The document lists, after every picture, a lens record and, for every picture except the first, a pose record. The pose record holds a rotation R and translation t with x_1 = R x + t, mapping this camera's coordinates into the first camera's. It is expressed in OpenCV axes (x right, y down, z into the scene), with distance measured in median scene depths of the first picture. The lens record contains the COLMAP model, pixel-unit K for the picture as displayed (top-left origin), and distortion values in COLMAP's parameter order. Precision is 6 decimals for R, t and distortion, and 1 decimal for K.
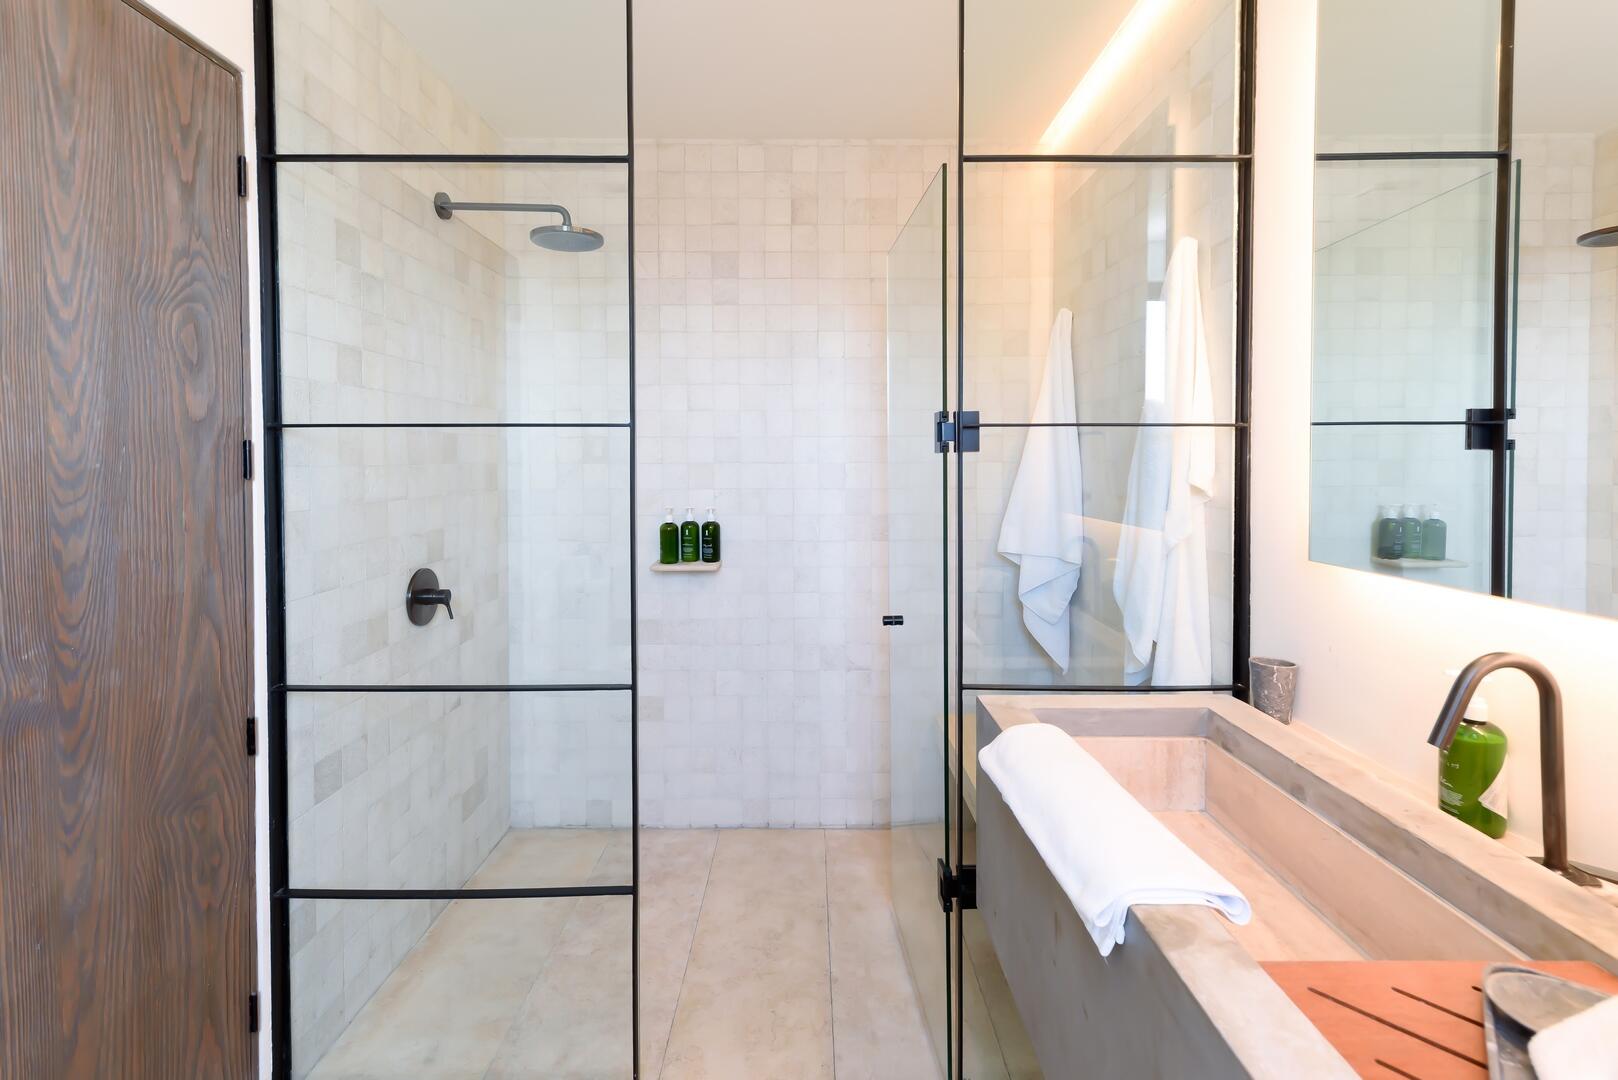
lens RADIAL K [[716.4, 0, 809.2], [0, 716.4, 471.9], [0, 0, 1]] dist [0.003286, 0.000334]
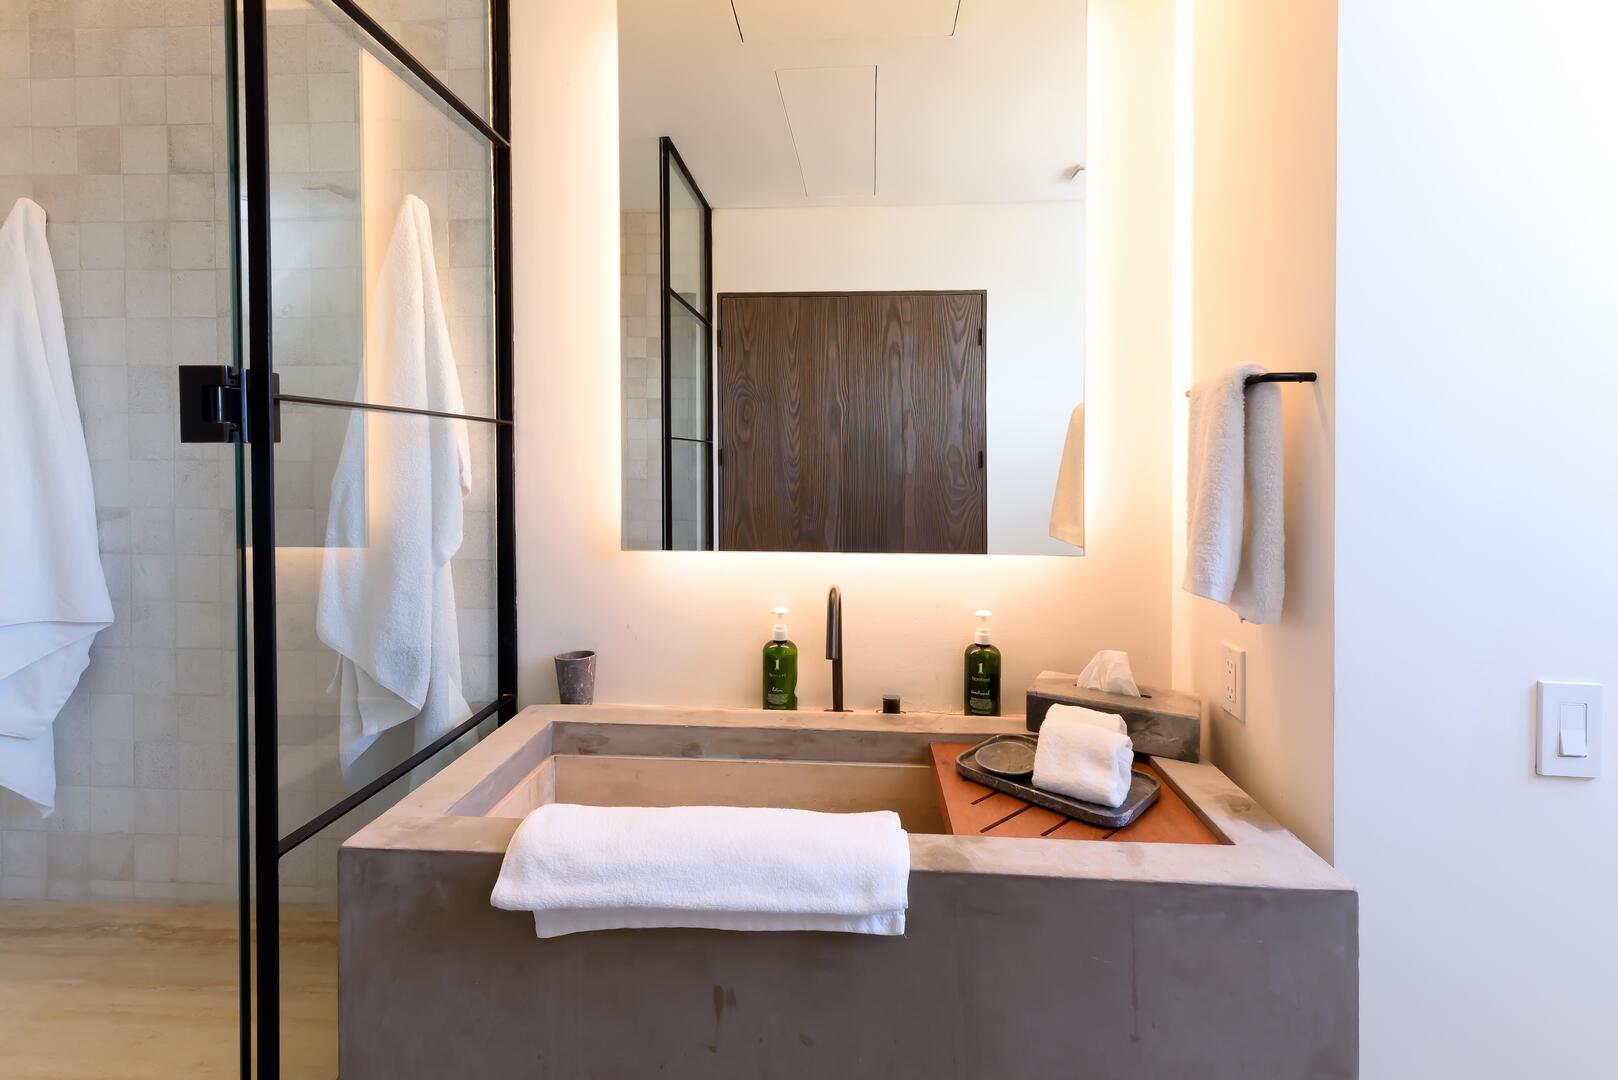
lens RADIAL K [[716.4, 0, 809.2], [0, 716.4, 471.9], [0, 0, 1]] dist [0.003286, 0.000334]
pose [[0.075087, -0.010842, 0.997118, -0.361467], [0.010464, 0.999894, 0.010085, -0.005138], [-0.997122, 0.009676, 0.075193, 0.601877]]
